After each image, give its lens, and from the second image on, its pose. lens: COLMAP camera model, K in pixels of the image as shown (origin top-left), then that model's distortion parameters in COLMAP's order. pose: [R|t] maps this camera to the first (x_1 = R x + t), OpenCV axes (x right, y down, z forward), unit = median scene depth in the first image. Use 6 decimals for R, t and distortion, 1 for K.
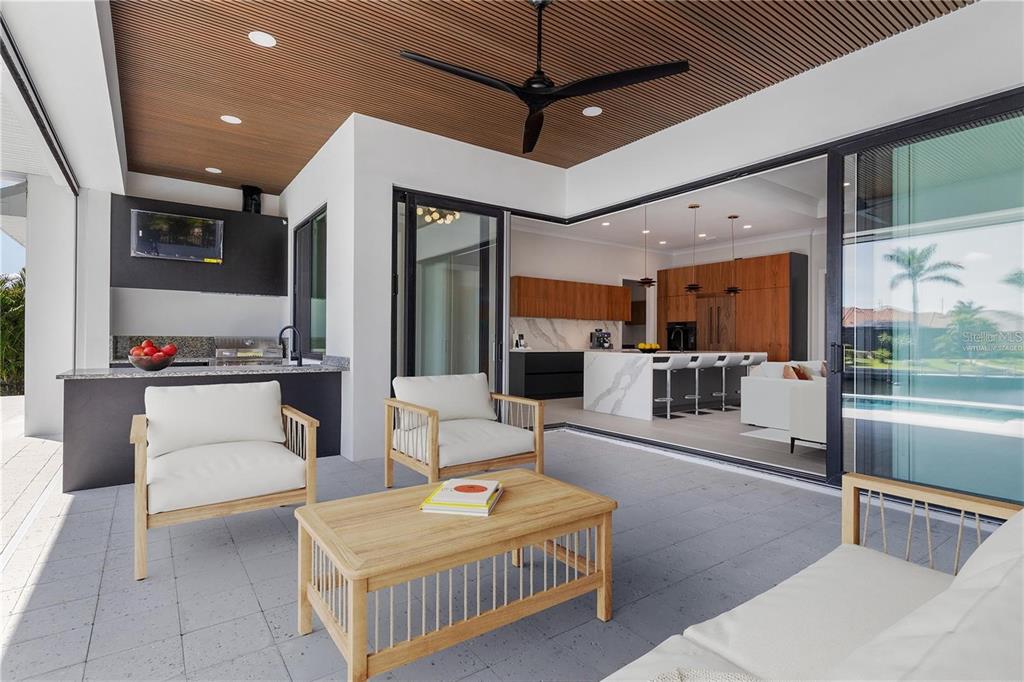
lens RADIAL K [[495.3, 0, 512.0], [0, 495.3, 341.0], [0, 0, 1]] dist [0.001180, -0.032119]
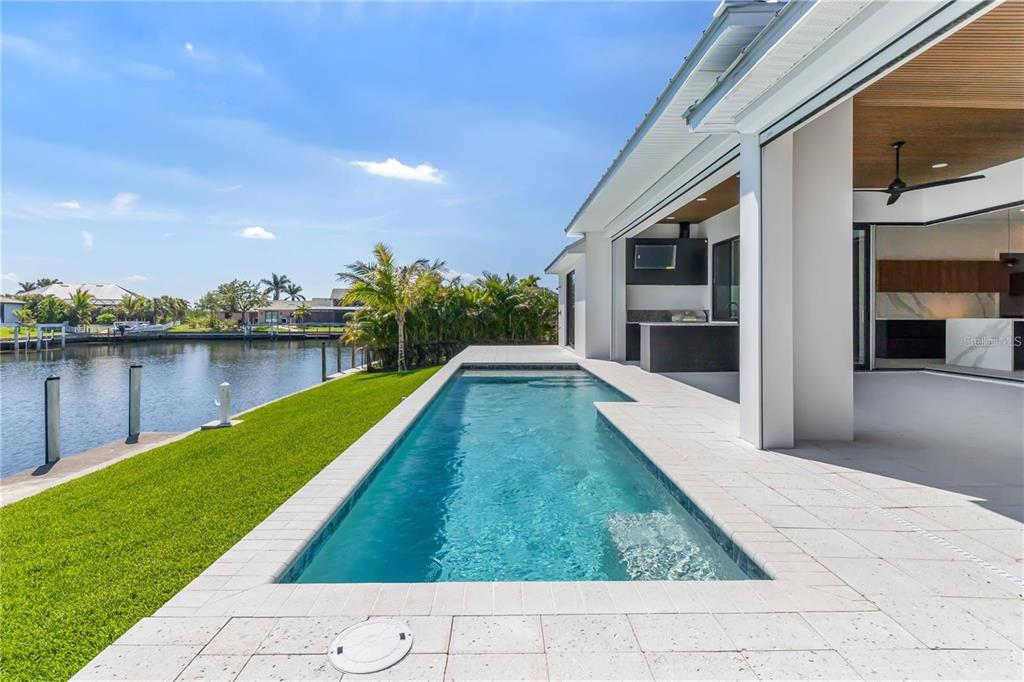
lens RADIAL K [[483.2, 0, 512.9], [0, 483.2, 325.1], [0, 0, 1]] dist [-0.000231, -0.000928]
pose [[0.810190, 0.001736, -0.586165, -0.028289], [0.002339, 0.999978, 0.006195, 0.033080], [0.586163, -0.006390, 0.810168, -0.701357]]
